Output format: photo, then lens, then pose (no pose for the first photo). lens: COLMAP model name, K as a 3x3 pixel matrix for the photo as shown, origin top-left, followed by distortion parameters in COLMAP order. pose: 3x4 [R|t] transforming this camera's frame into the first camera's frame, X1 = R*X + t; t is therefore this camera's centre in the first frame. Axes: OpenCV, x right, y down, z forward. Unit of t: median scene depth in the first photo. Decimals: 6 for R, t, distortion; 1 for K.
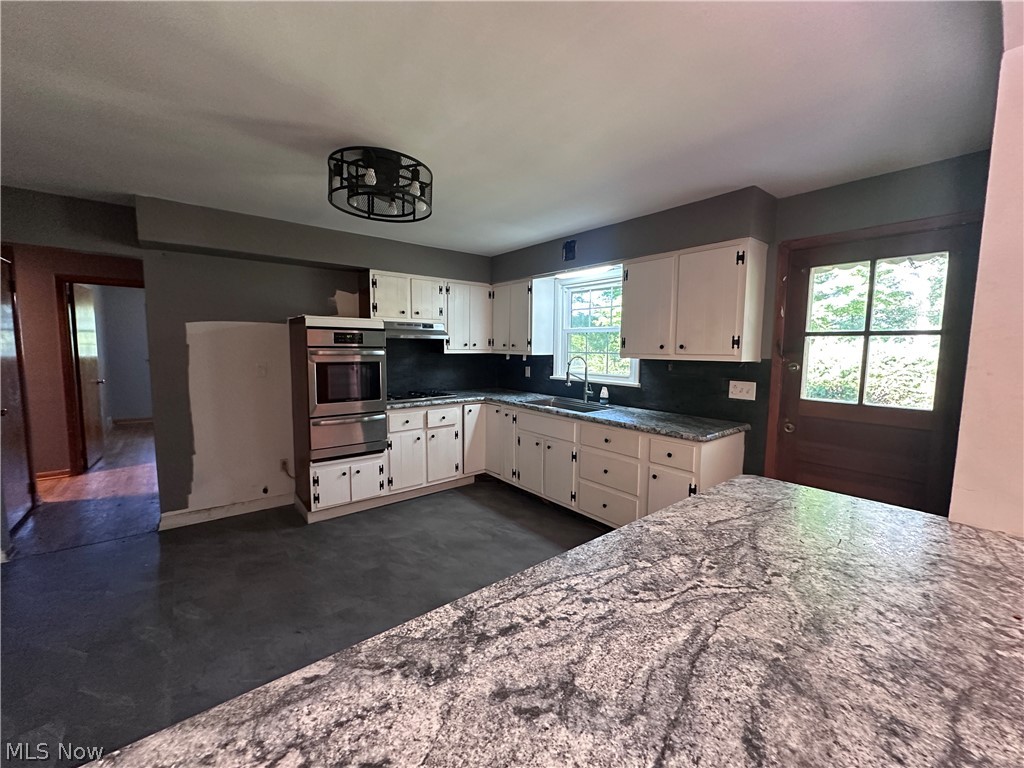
lens RADIAL K [[409.6, 0, 505.3], [0, 409.6, 380.3], [0, 0, 1]] dist [-0.016382, -0.000305]
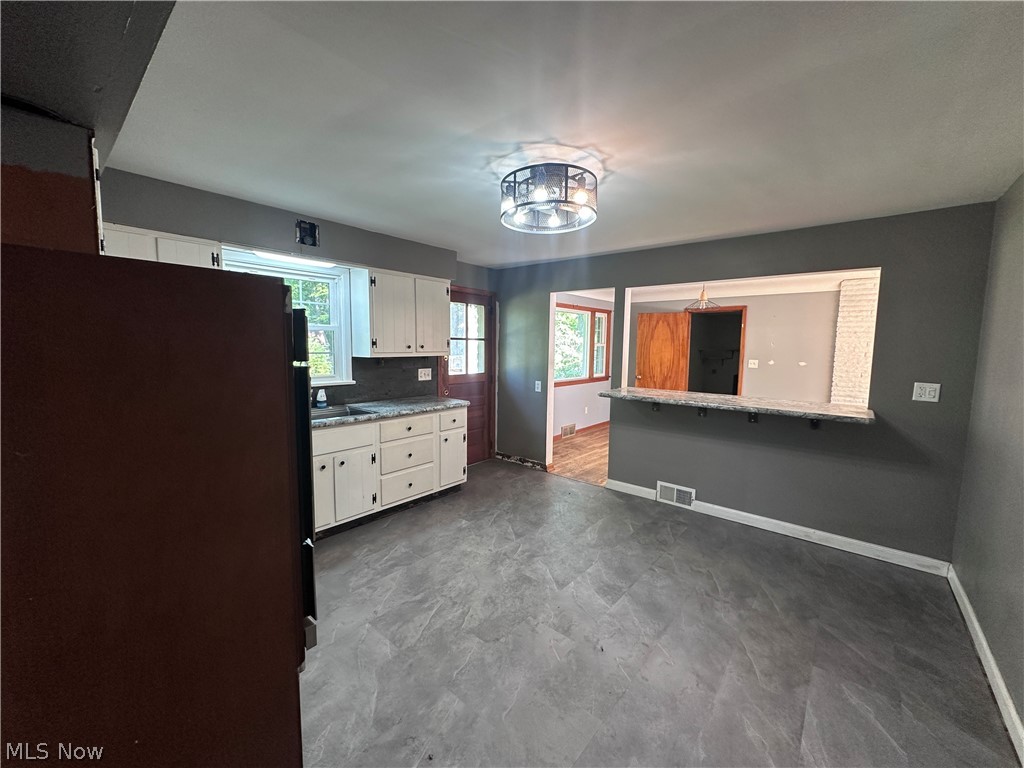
lens RADIAL K [[409.6, 0, 515.2], [0, 409.6, 383.2], [0, 0, 1]] dist [-0.016382, -0.000305]
pose [[-0.208930, -0.100649, 0.972737, -0.849040], [0.069683, 0.990629, 0.117468, -0.086230], [-0.975445, 0.092326, -0.199958, 0.847574]]
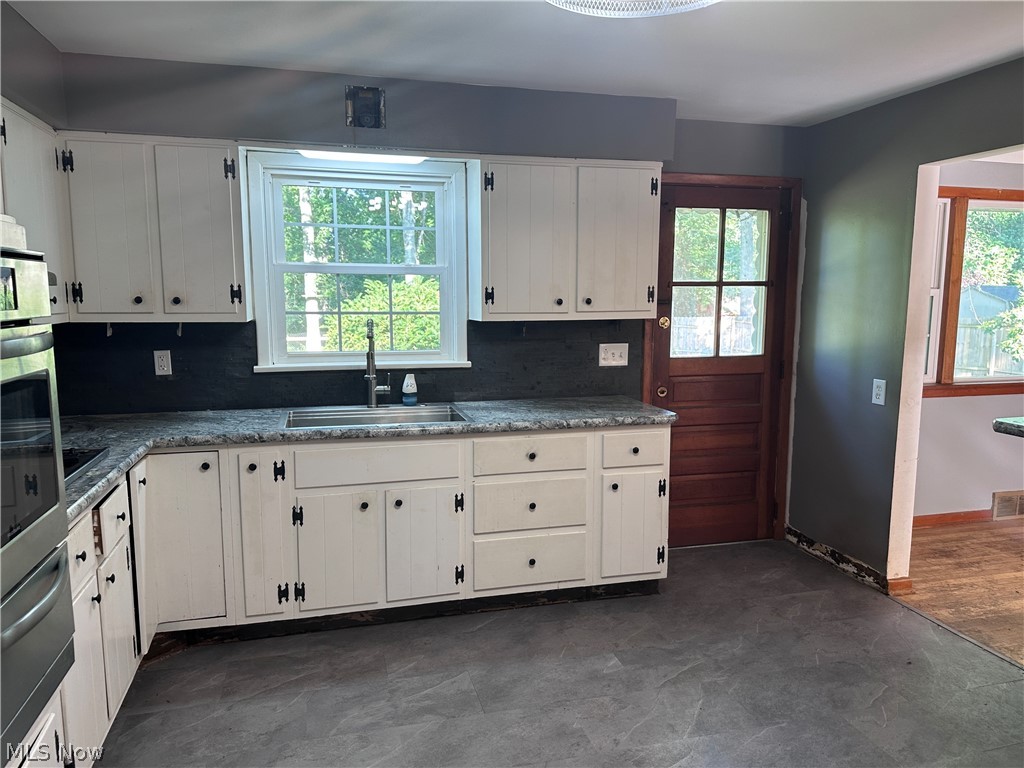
lens RADIAL K [[719.0, 0, 507.2], [0, 719.0, 383.7], [0, 0, 1]] dist [0.045476, -0.045073]
pose [[0.397728, -0.119386, 0.909703, -0.668079], [0.080504, 0.992215, 0.095018, -0.059270], [-0.913965, 0.035443, 0.404243, 0.545022]]
